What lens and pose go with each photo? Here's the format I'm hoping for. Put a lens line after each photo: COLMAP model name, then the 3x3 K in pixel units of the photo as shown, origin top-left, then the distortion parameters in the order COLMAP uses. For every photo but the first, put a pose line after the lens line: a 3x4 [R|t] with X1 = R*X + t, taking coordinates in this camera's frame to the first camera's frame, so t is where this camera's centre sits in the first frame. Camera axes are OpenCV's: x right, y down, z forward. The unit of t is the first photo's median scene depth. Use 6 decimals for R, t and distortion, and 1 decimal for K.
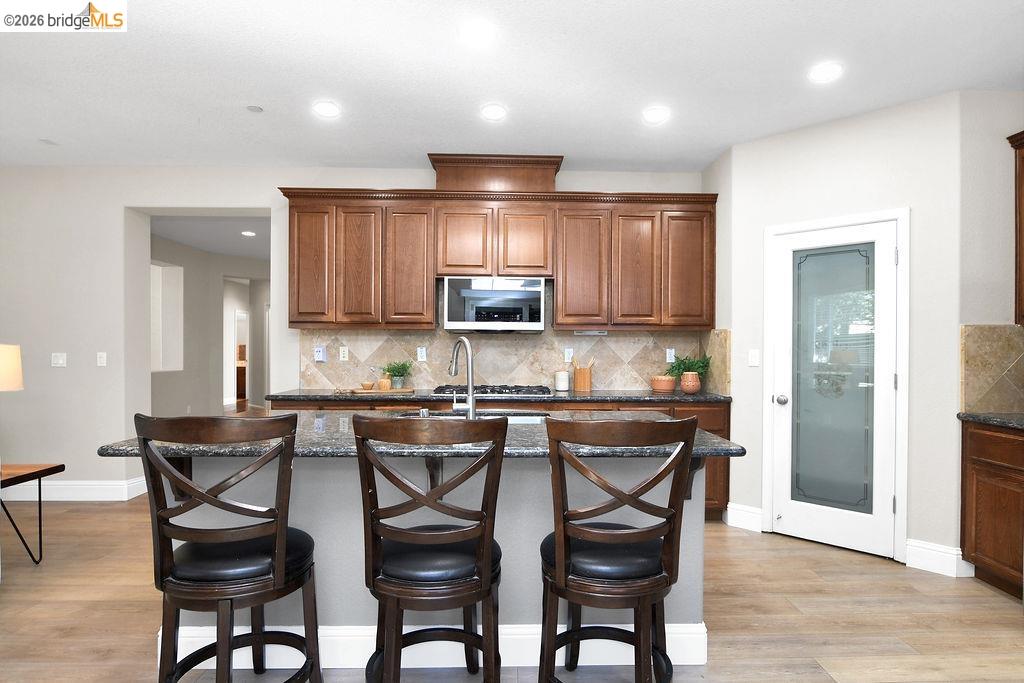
lens RADIAL K [[548.2, 0, 524.1], [0, 548.2, 349.2], [0, 0, 1]] dist [-0.020436, 0.001301]
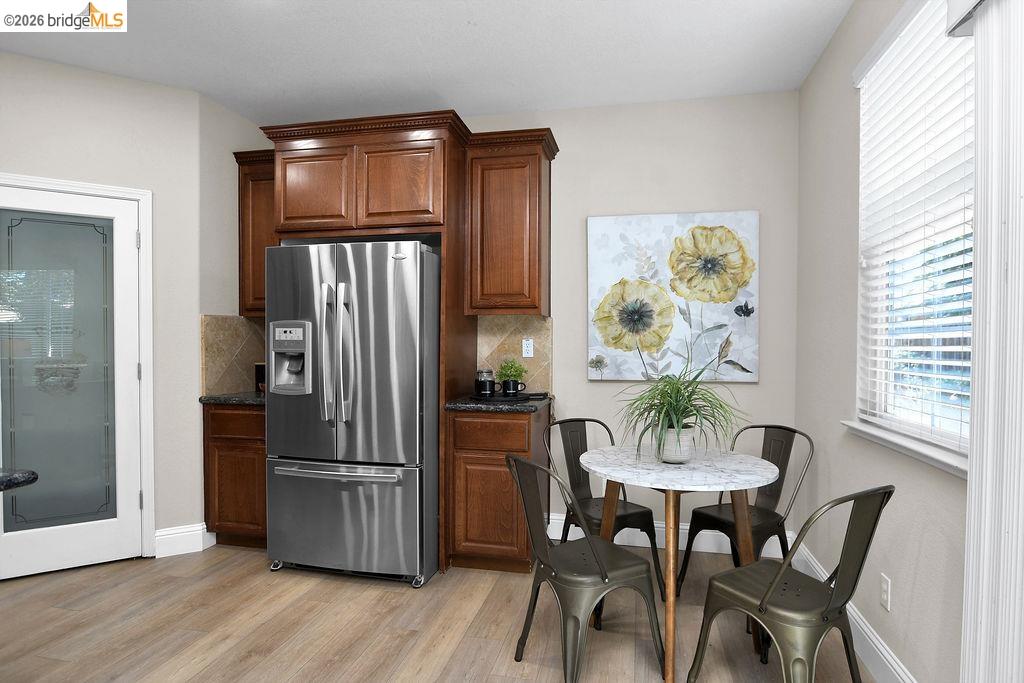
lens RADIAL K [[548.2, 0, 524.1], [0, 548.2, 349.2], [0, 0, 1]] dist [-0.020436, 0.001301]
pose [[0.223565, -0.019727, 0.974489, -0.098569], [0.001835, 0.999802, 0.019818, 0.003504], [-0.974687, -0.002642, 0.223557, 0.139414]]
